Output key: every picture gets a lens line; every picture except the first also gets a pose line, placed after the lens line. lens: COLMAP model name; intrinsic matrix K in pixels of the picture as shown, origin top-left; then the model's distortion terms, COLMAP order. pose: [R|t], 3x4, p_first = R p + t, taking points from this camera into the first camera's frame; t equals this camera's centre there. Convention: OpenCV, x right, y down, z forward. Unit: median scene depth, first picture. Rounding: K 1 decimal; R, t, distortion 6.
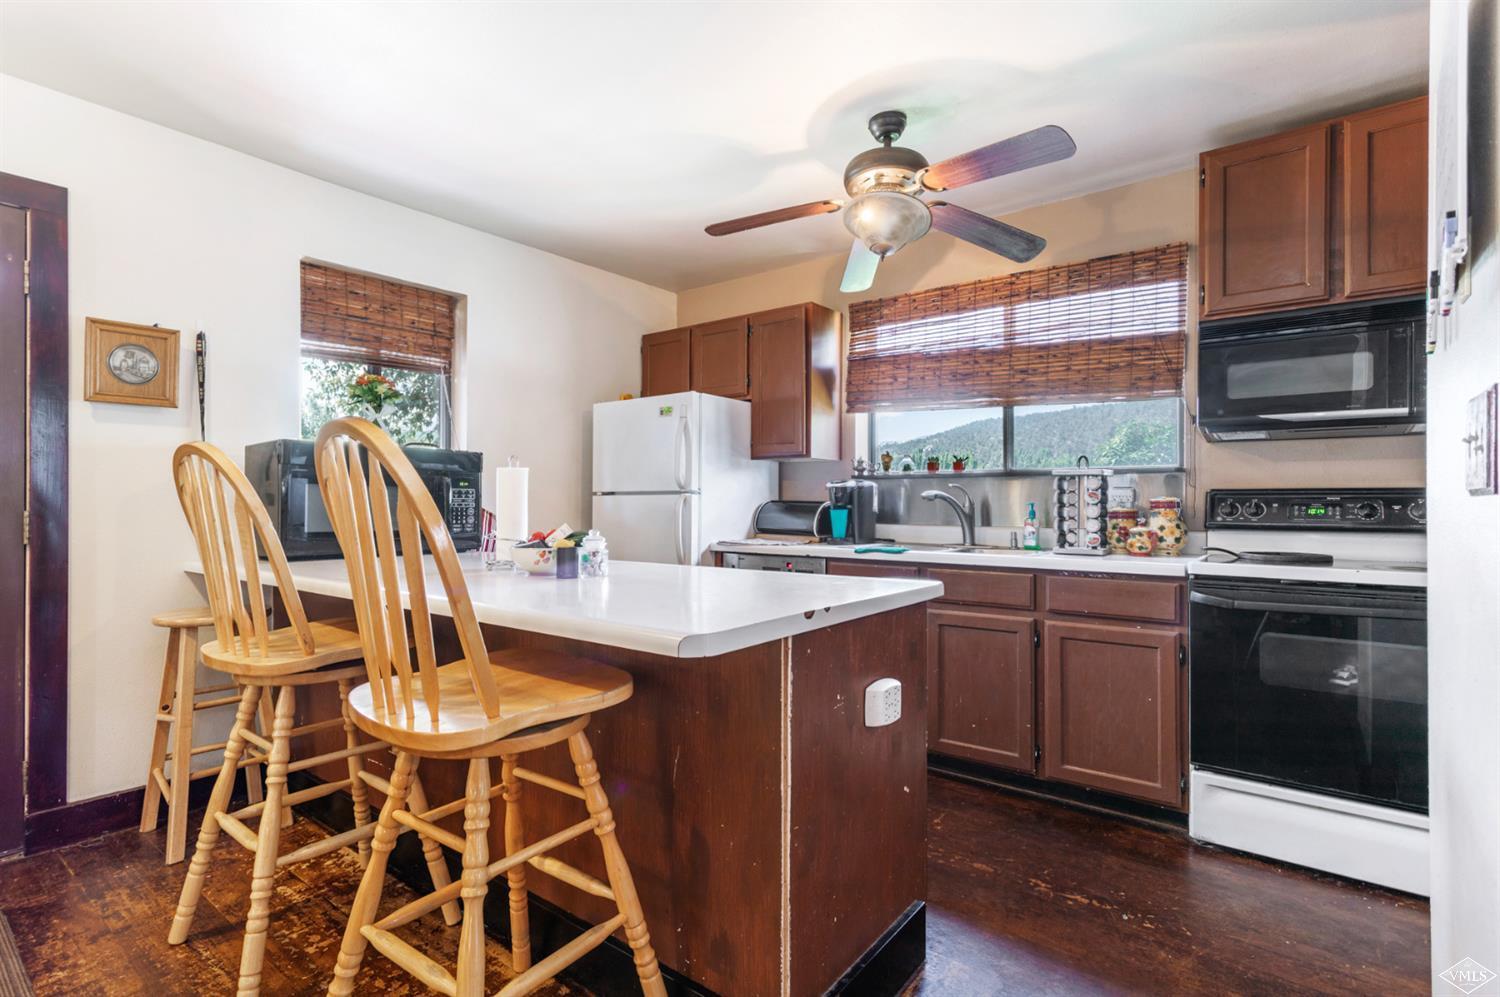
lens RADIAL K [[725.4, 0, 748.5], [0, 725.4, 501.3], [0, 0, 1]] dist [0.003684, 0.000294]
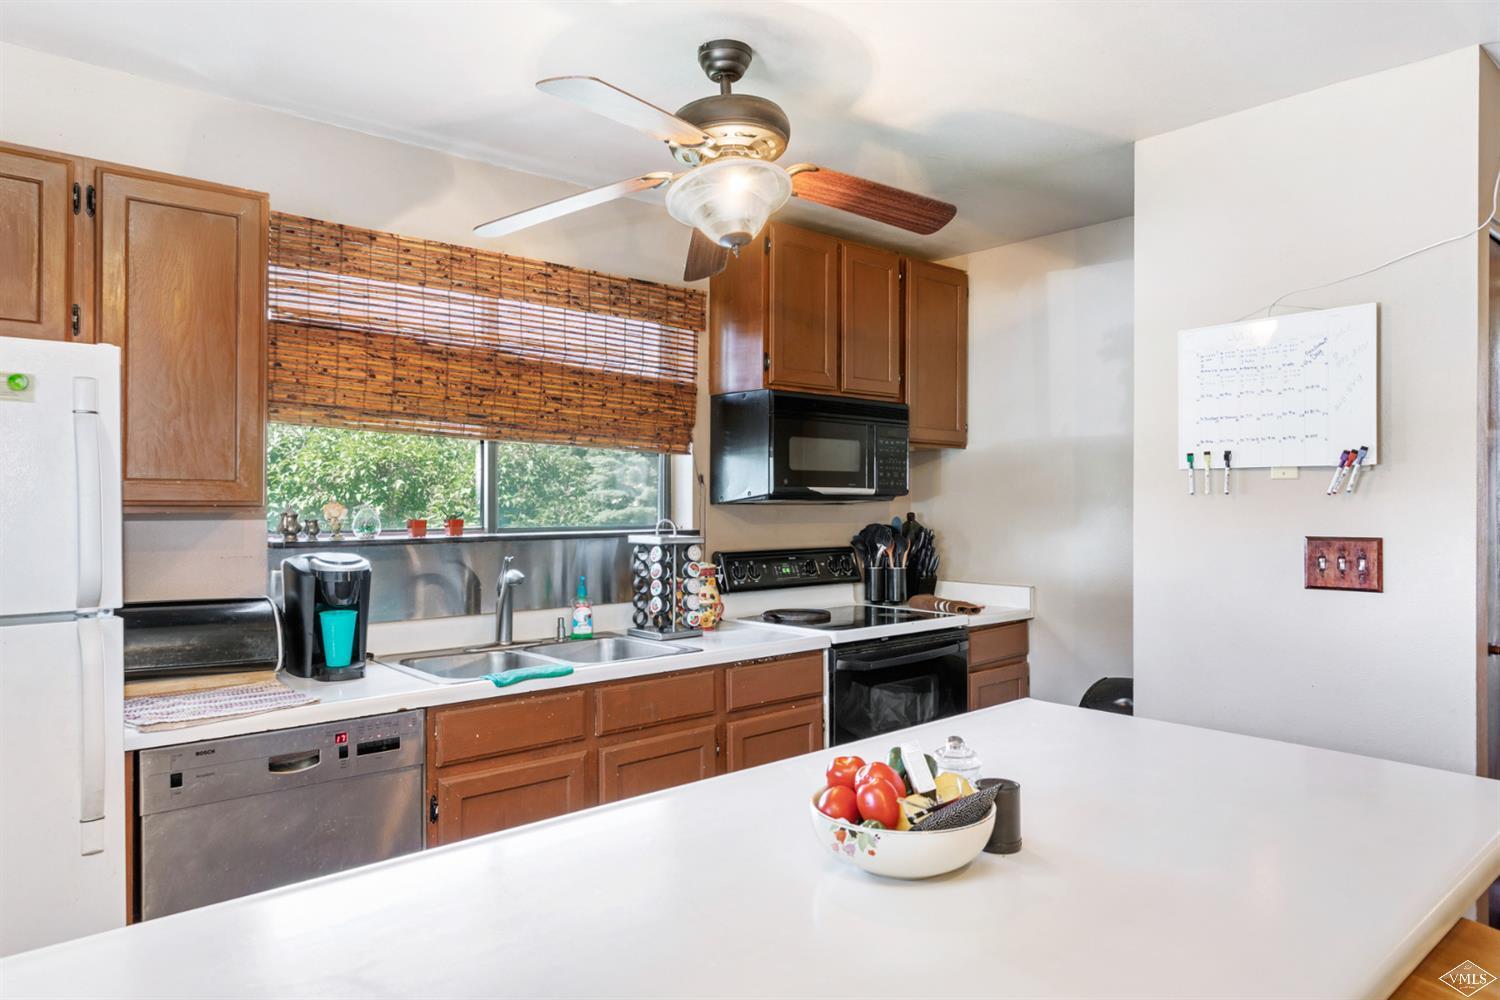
lens RADIAL K [[987.3, 0, 749.1], [0, 987.3, 493.6], [0, 0, 1]] dist [-0.001212, -0.000153]
pose [[0.171276, 0.002863, 0.985219, -0.596797], [0.000451, 0.999995, -0.002984, -0.082309], [-0.985223, 0.000955, 0.171274, 0.657500]]
